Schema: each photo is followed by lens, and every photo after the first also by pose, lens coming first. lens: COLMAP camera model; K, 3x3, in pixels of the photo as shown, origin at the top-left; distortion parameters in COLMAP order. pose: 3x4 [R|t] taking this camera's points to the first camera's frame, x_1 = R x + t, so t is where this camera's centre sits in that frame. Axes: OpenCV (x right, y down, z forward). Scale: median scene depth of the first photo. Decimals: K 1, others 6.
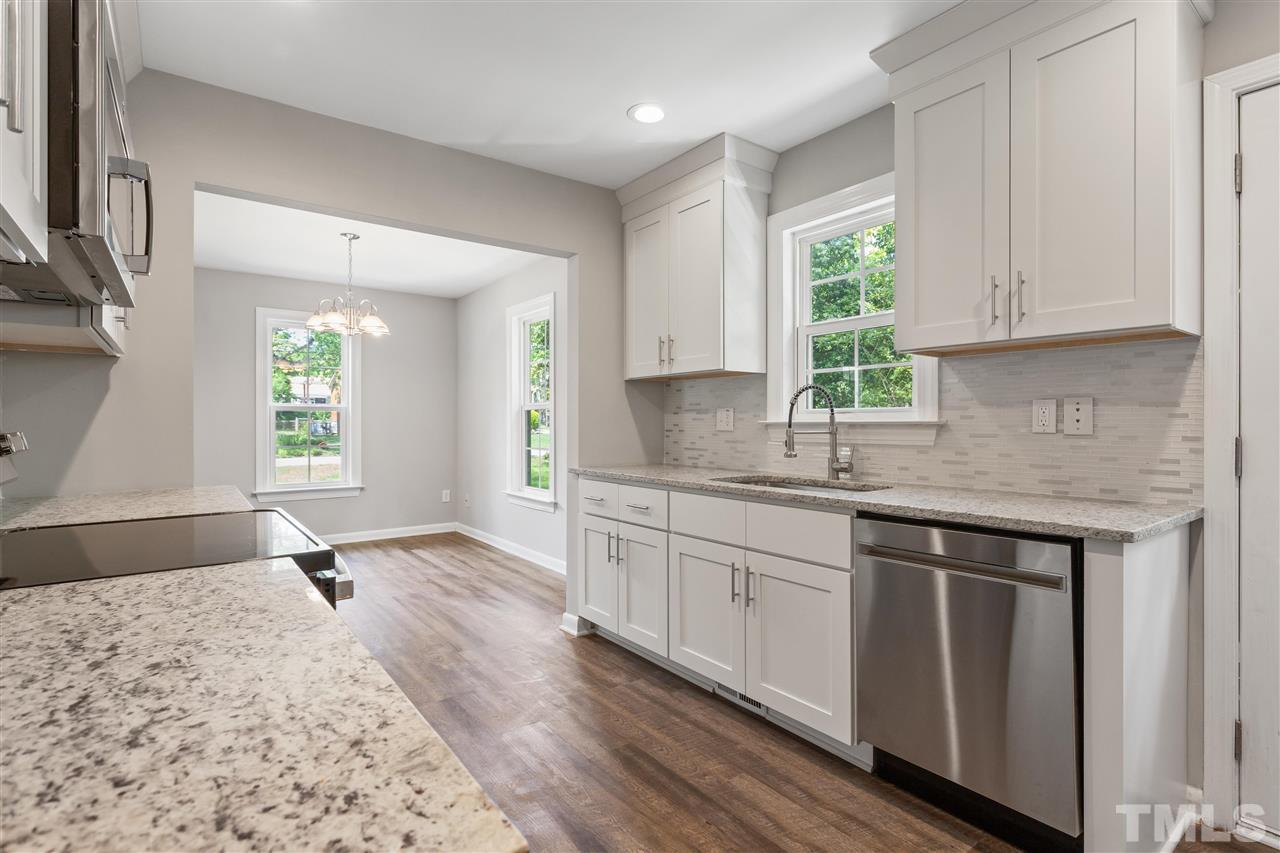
lens RADIAL K [[621.9, 0, 638.0], [0, 621.9, 424.2], [0, 0, 1]] dist [-0.000975, 0.001250]
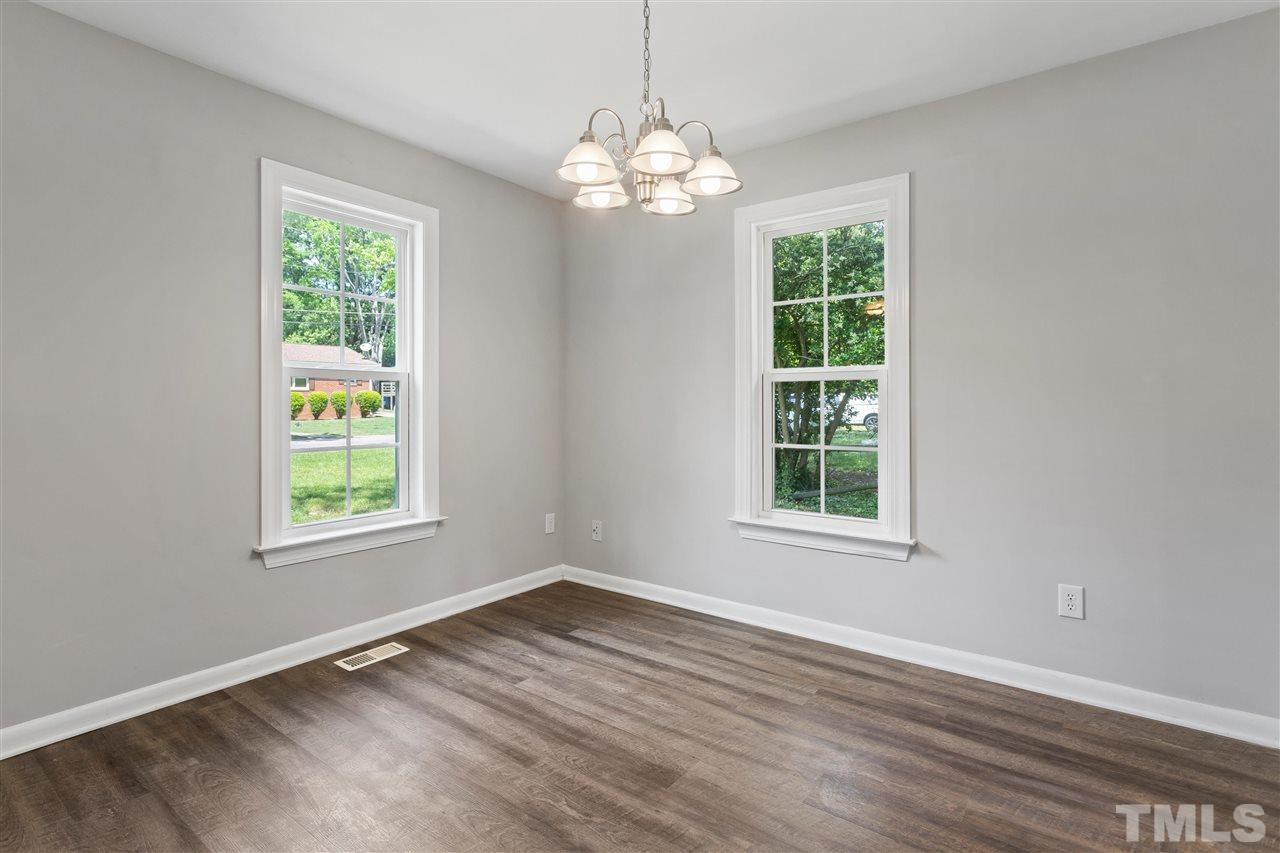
lens RADIAL K [[621.9, 0, 640.0], [0, 621.9, 403.7], [0, 0, 1]] dist [-0.000975, 0.001250]
pose [[0.958170, 0.003234, 0.286181, -0.944347], [-0.001679, 0.999982, -0.005680, 0.004769], [-0.286194, 0.004961, 0.958159, 0.932071]]
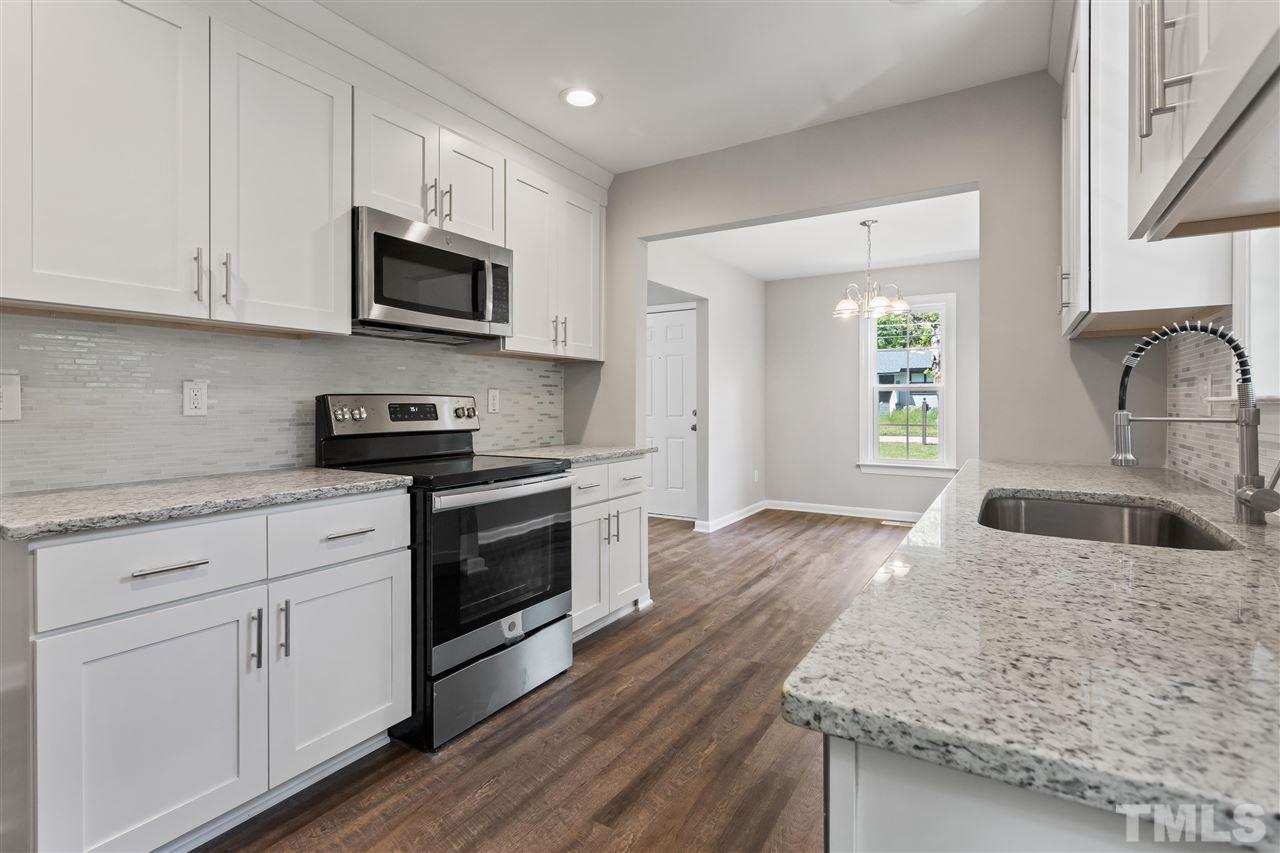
lens RADIAL K [[621.9, 0, 650.5], [0, 621.9, 407.2], [0, 0, 1]] dist [-0.000975, 0.001250]
pose [[0.394034, 0.007915, -0.919062, 0.557674], [-0.005178, 0.999966, 0.006392, 0.002446], [0.919081, 0.002240, 0.394061, 0.395291]]
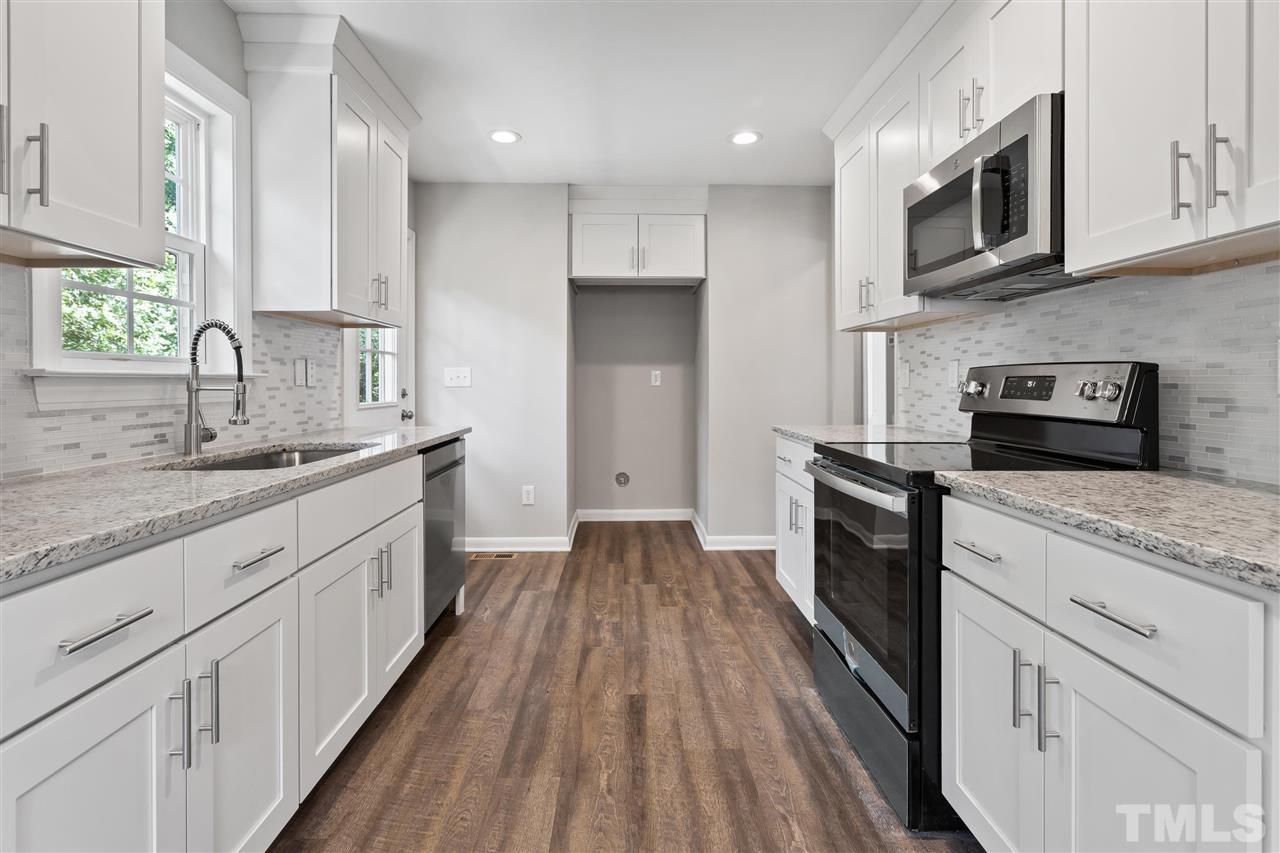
lens RADIAL K [[621.9, 0, 641.1], [0, 621.9, 379.8], [0, 0, 1]] dist [-0.000975, 0.001250]
pose [[-0.819139, 0.007460, 0.573547, -0.506461], [0.006893, 0.999971, -0.003162, 0.007835], [-0.573554, 0.001364, -0.819167, 1.263755]]
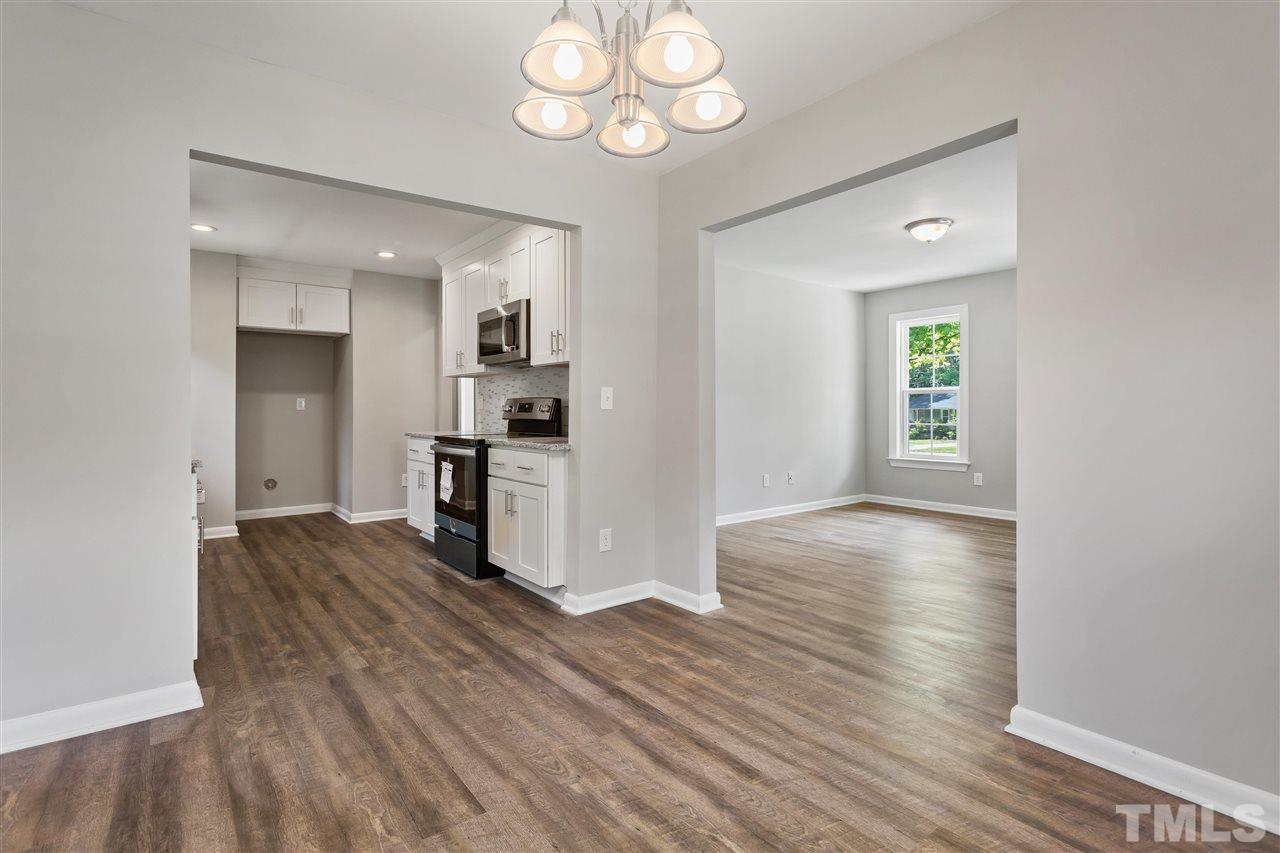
lens RADIAL K [[621.9, 0, 635.4], [0, 621.9, 408.6], [0, 0, 1]] dist [-0.000975, 0.001250]
pose [[-0.999924, 0.007598, -0.009743, -0.740462], [0.007567, 0.999966, 0.003231, 0.016554], [0.009767, 0.003157, -0.999947, 2.118838]]
